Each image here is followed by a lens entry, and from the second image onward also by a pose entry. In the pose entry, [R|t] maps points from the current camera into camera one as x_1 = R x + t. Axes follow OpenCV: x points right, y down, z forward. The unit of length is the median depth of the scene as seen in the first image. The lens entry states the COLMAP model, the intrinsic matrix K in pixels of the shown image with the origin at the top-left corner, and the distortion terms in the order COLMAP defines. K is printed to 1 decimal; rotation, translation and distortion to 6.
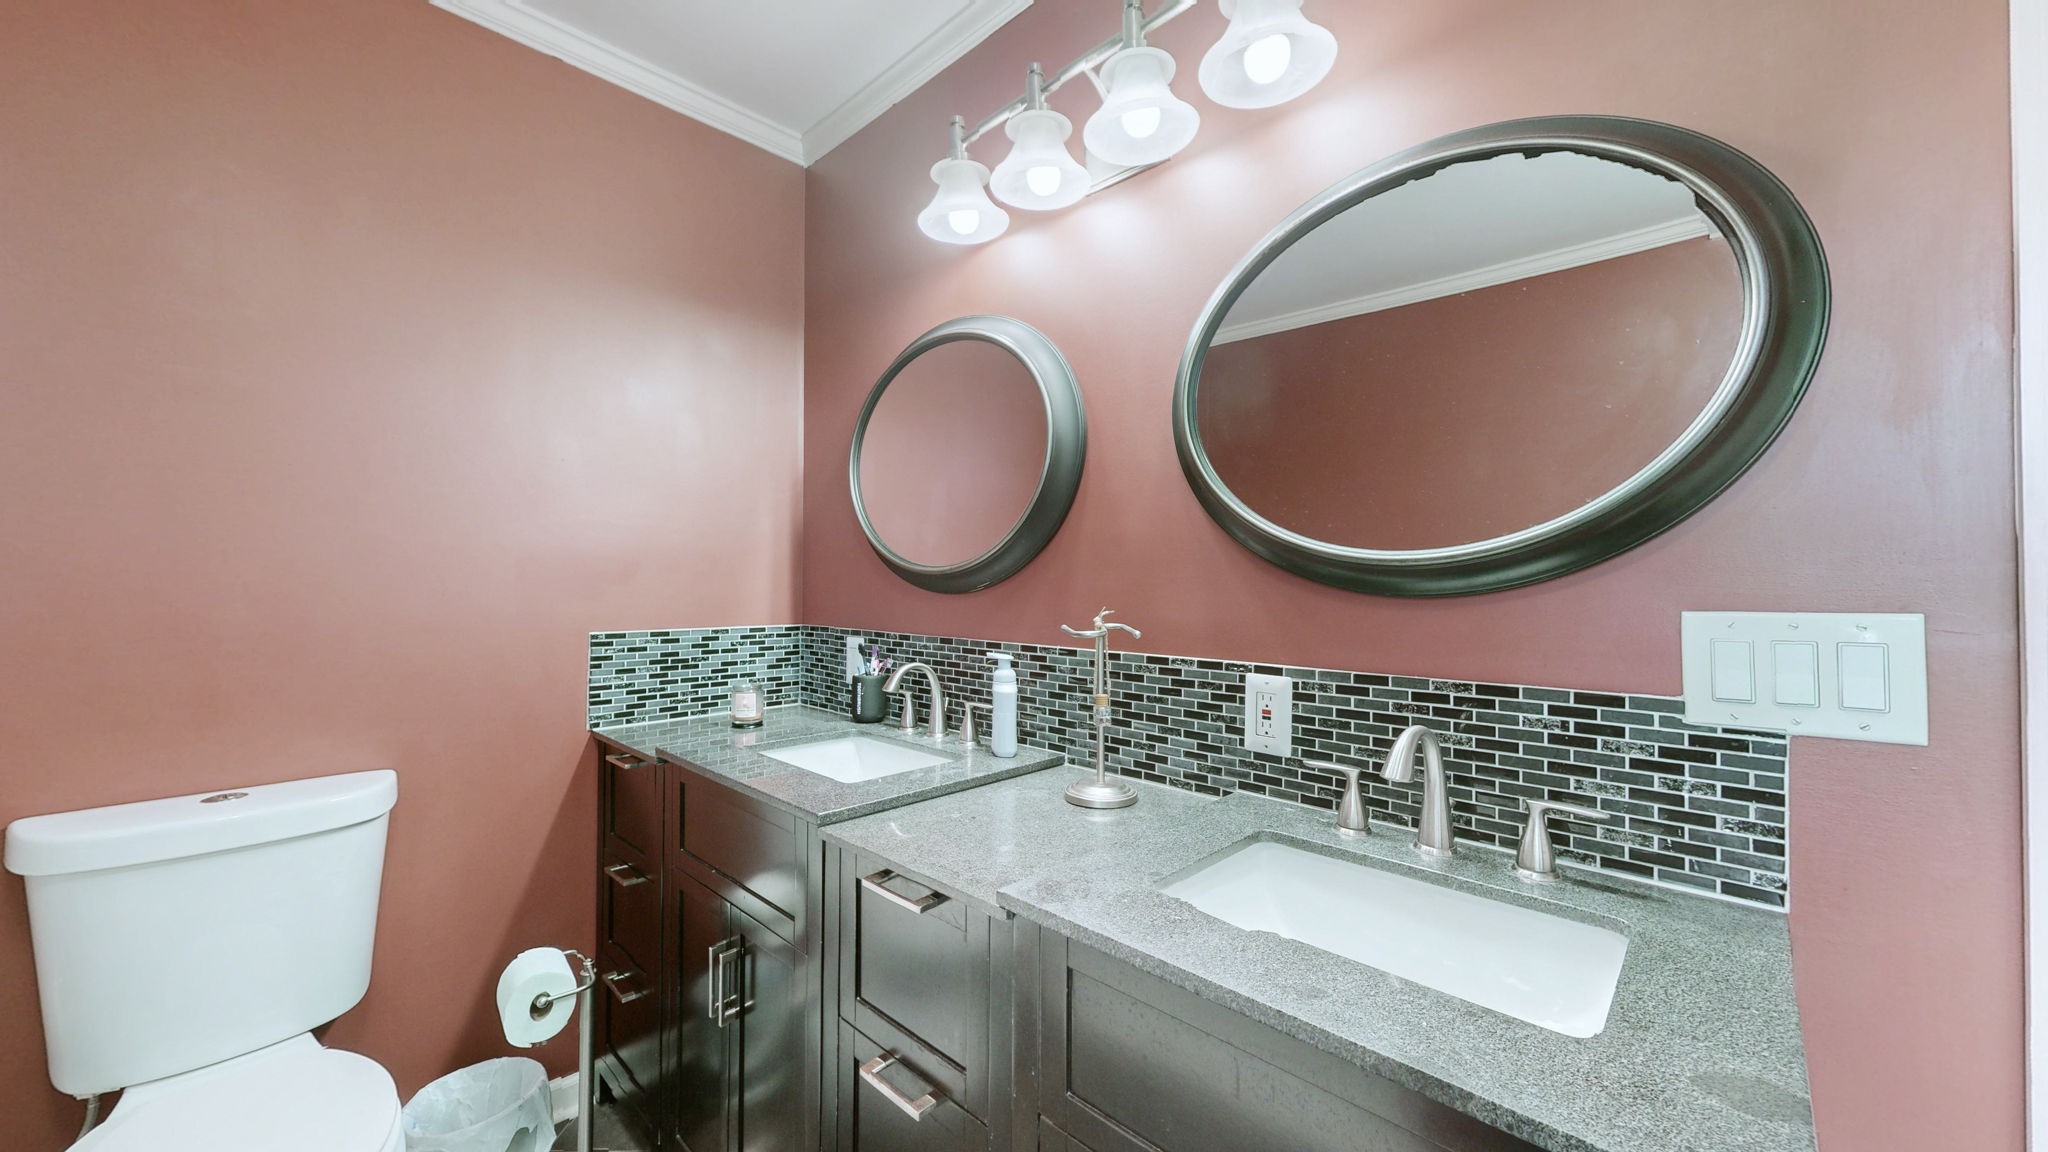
lens RADIAL K [[762.3, 0, 1005.2], [0, 762.3, 560.7], [0, 0, 1]] dist [0.003031, 0.000049]
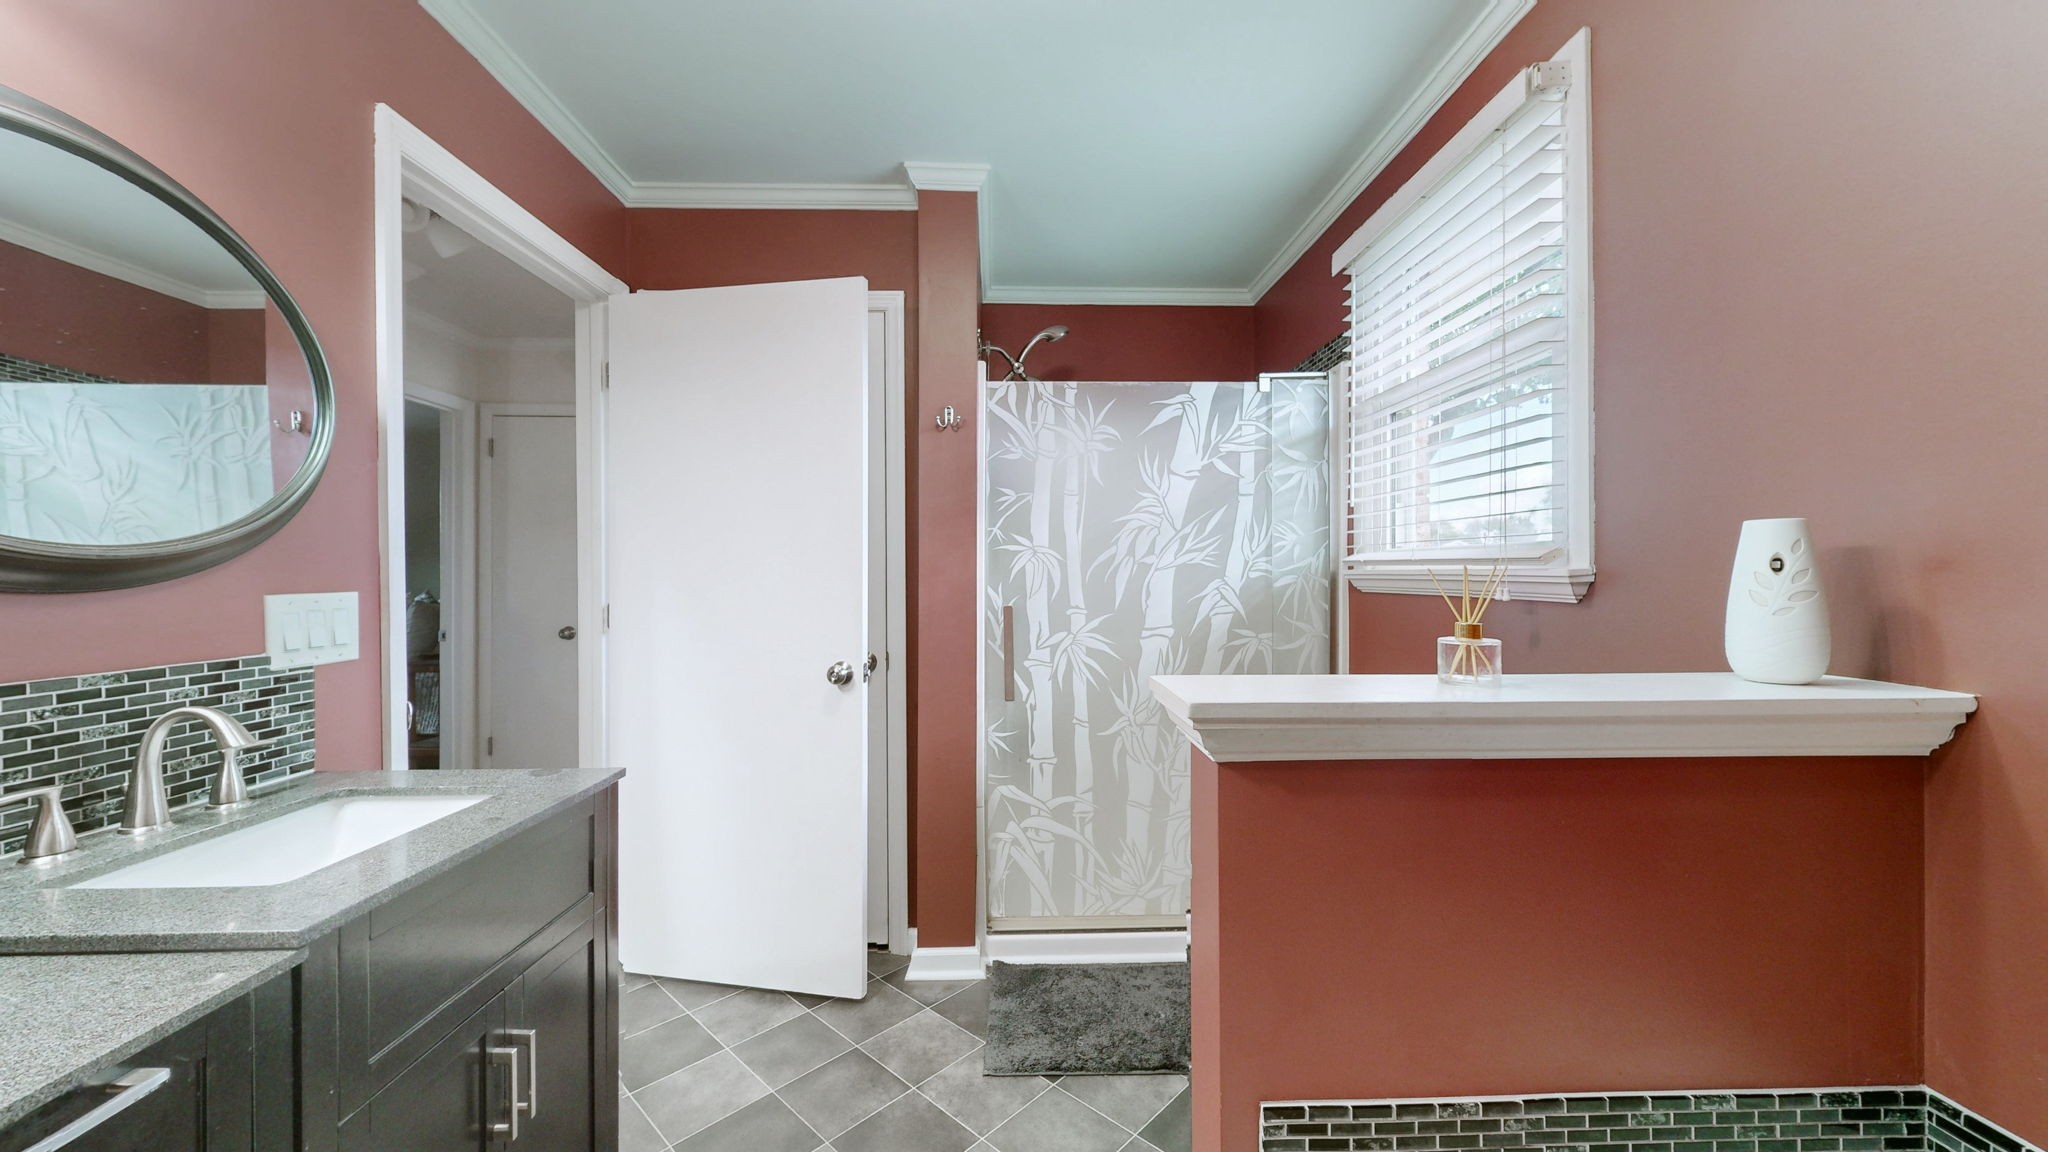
lens RADIAL K [[832.4, 0, 1027.3], [0, 832.4, 579.1], [0, 0, 1]] dist [-0.002109, -0.000124]
pose [[-0.740677, -0.010184, 0.671784, -1.145021], [-0.028521, 0.999460, -0.016295, 0.018580], [-0.671256, -0.031229, -0.740567, 1.096937]]
